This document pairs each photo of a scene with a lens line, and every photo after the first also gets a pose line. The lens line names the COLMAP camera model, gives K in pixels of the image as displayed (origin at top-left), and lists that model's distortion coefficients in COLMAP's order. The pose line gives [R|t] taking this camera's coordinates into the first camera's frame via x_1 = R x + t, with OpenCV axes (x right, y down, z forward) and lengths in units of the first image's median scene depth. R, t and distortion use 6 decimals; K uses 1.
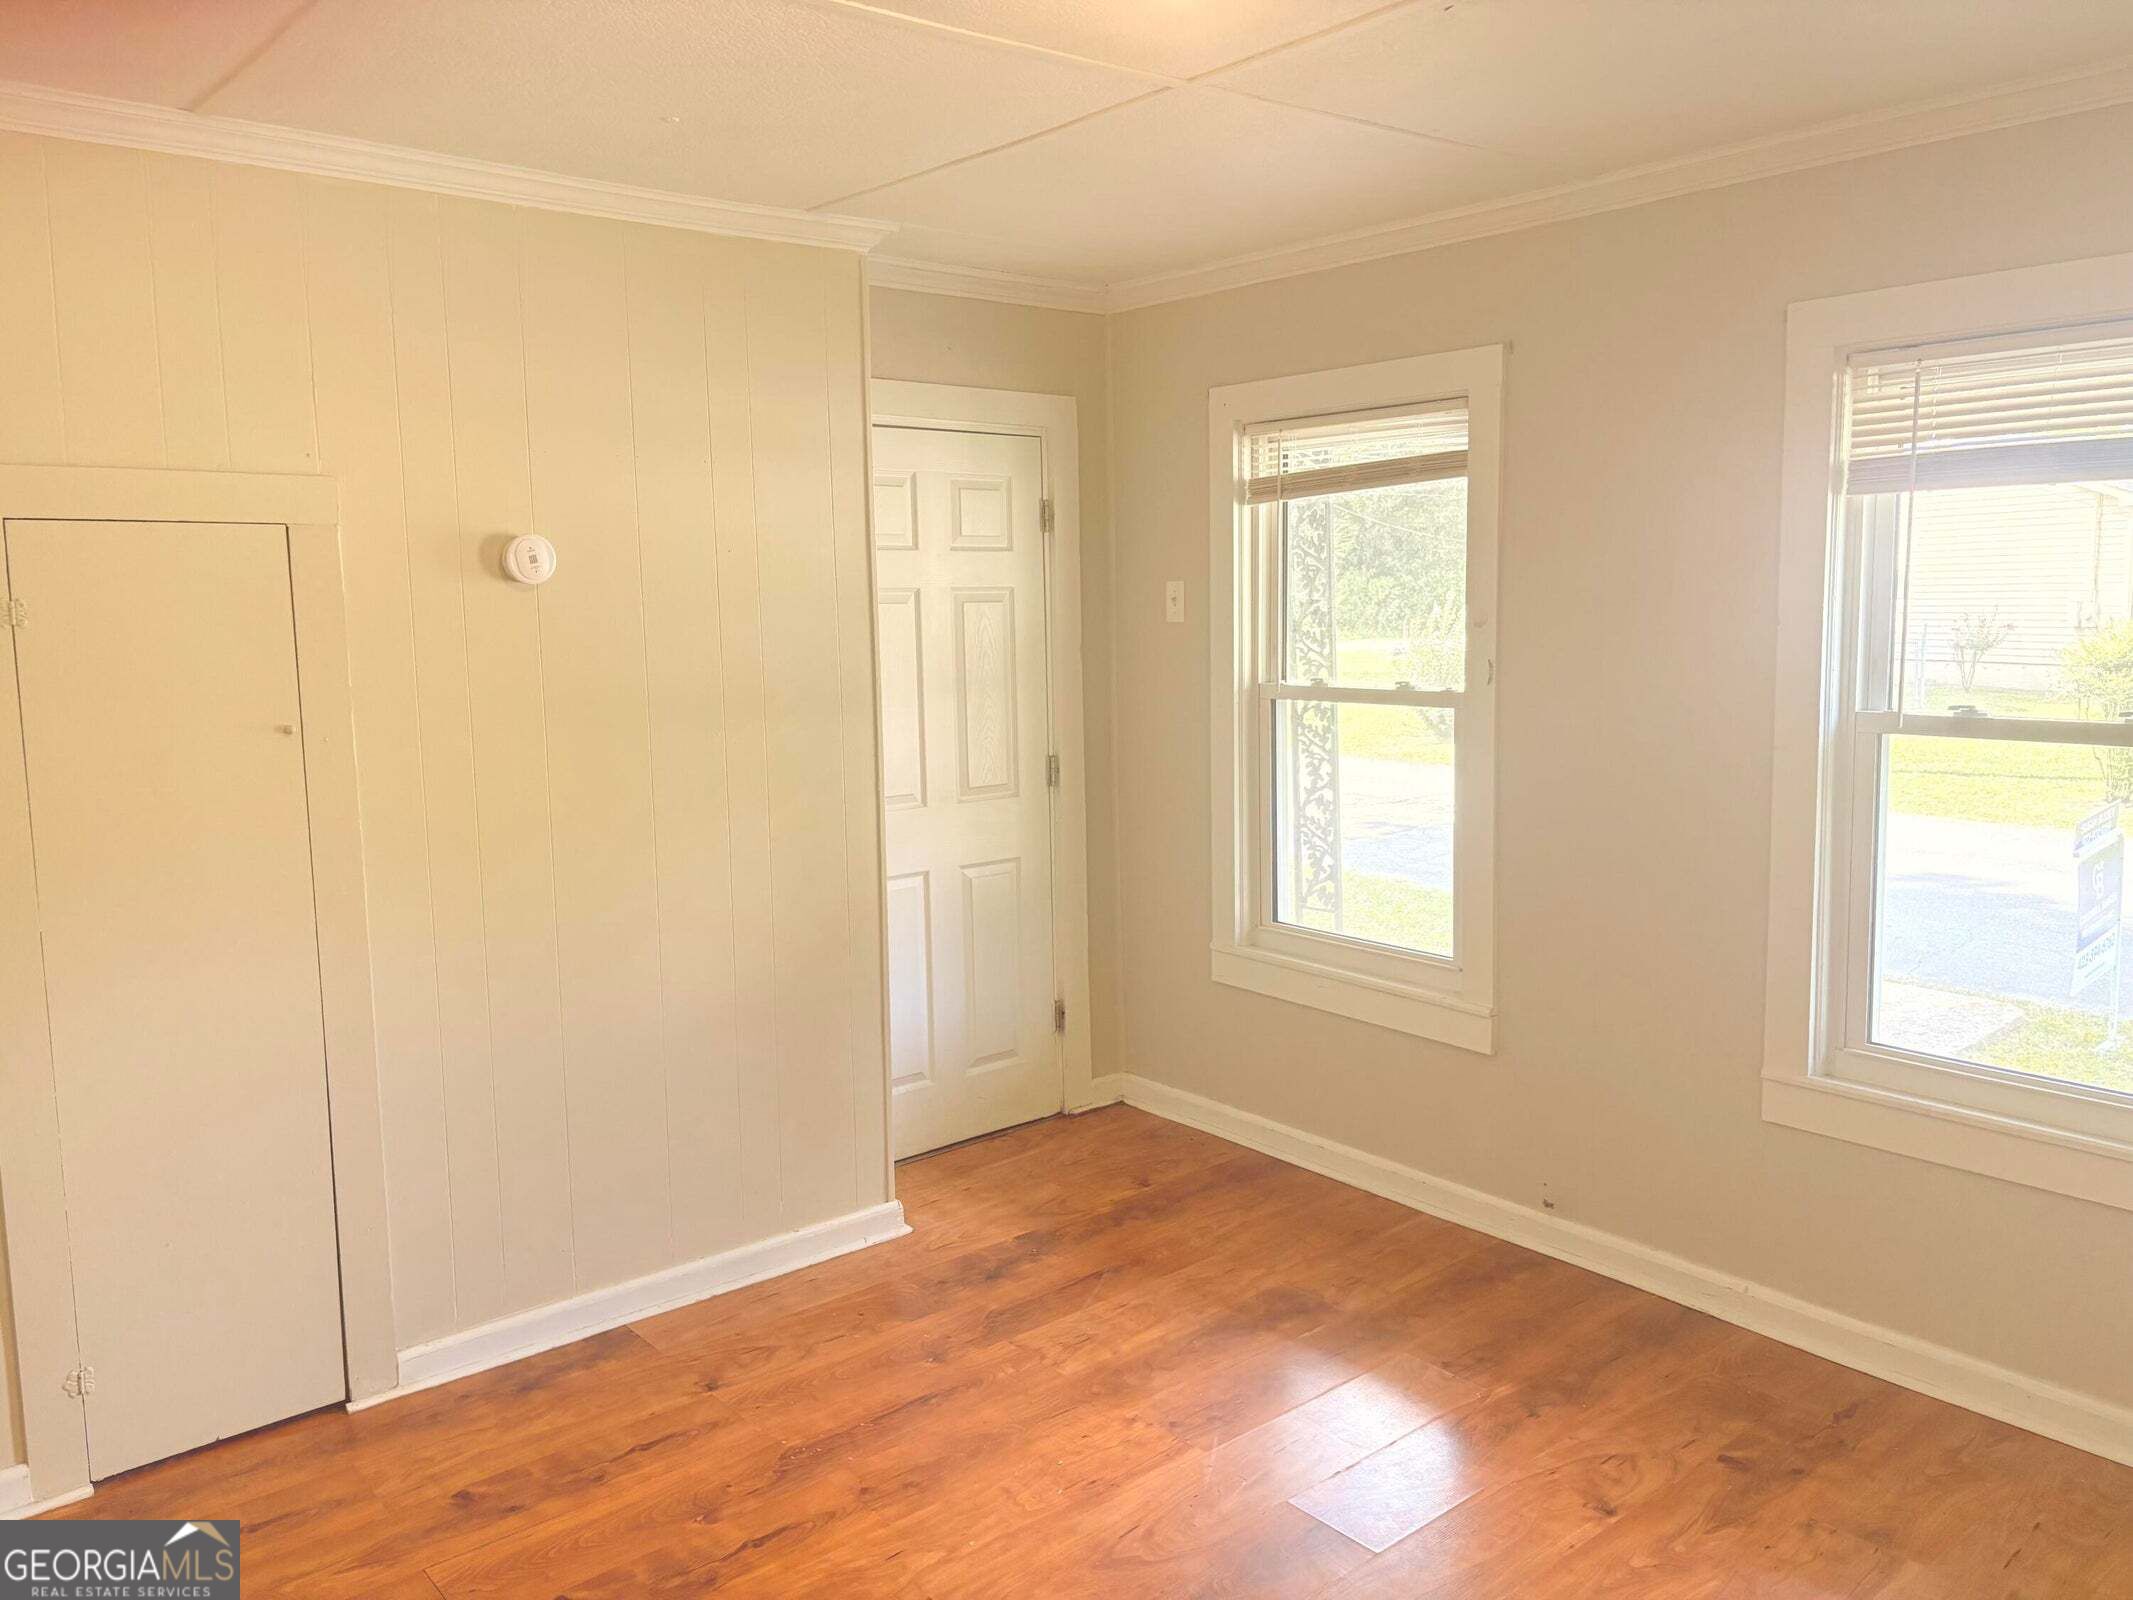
lens RADIAL K [[1608.9, 0, 1068.2], [0, 1608.9, 760.9], [0, 0, 1]] dist [0.002816, -0.000046]
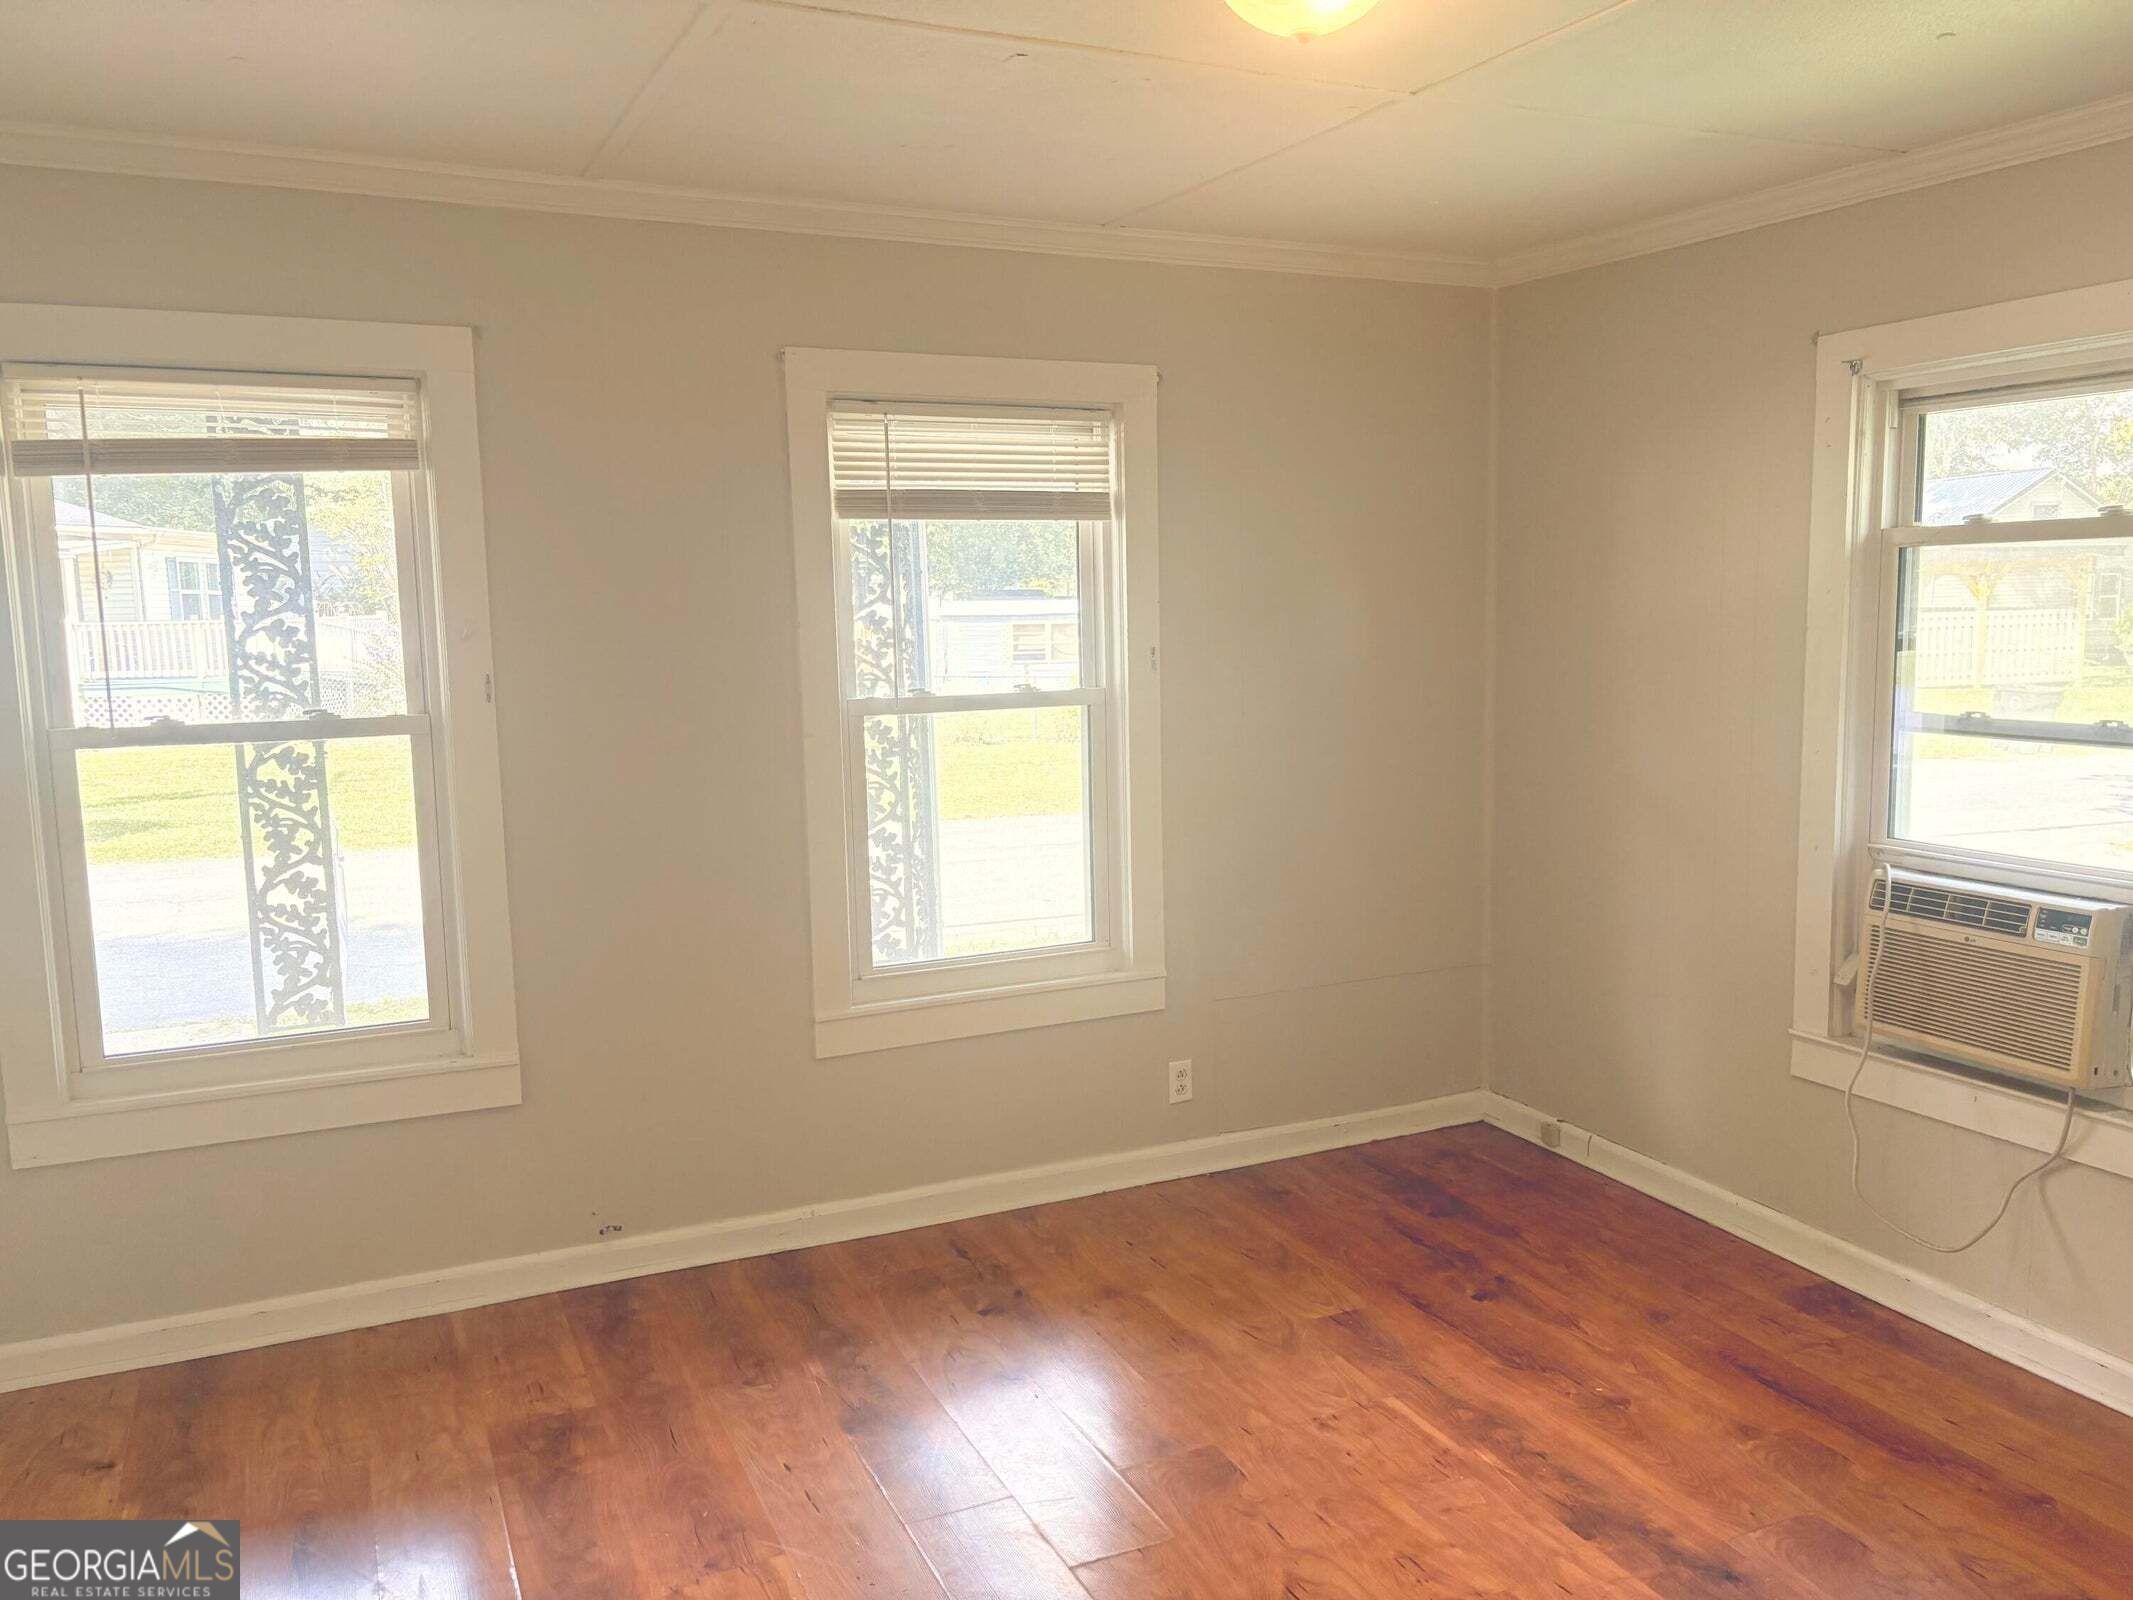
lens RADIAL K [[1635.6, 0, 1092.7], [0, 1635.6, 796.7], [0, 0, 1]] dist [0.033845, -0.000590]
pose [[0.262062, -0.122065, 0.957300, -0.617308], [0.106616, 0.989558, 0.096992, -0.056296], [-0.959144, 0.076645, 0.272339, 0.479252]]
